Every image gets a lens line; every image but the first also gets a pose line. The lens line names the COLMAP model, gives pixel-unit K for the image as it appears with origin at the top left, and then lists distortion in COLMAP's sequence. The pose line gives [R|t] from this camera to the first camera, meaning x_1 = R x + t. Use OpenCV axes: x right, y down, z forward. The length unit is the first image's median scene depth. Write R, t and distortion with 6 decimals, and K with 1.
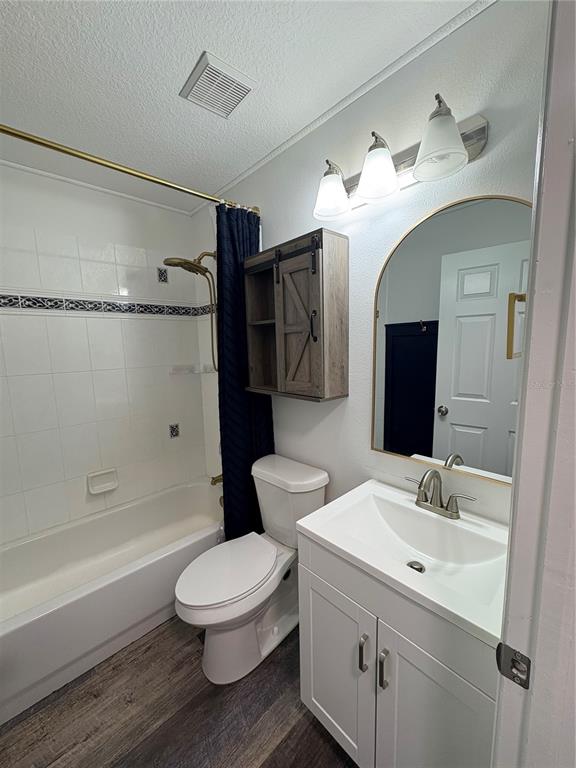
lens RADIAL K [[304.8, 0, 289.6], [0, 304.8, 381.2], [0, 0, 1]] dist [-0.000043, 0.000622]
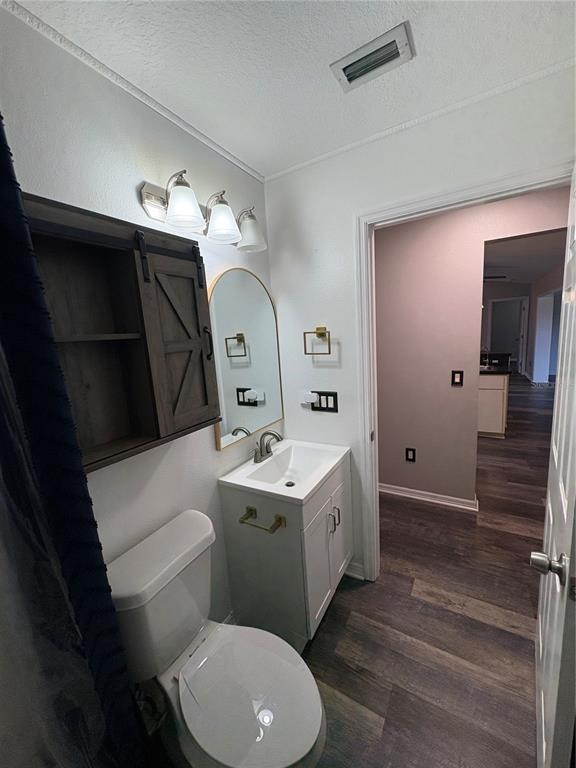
lens RADIAL K [[304.8, 0, 289.4], [0, 304.8, 385.2], [0, 0, 1]] dist [-0.000043, 0.000622]
pose [[-0.272458, -0.120384, 0.954607, -0.828219], [0.194358, 0.964803, 0.177142, -0.159523], [-0.942333, 0.233800, -0.239471, 0.938719]]
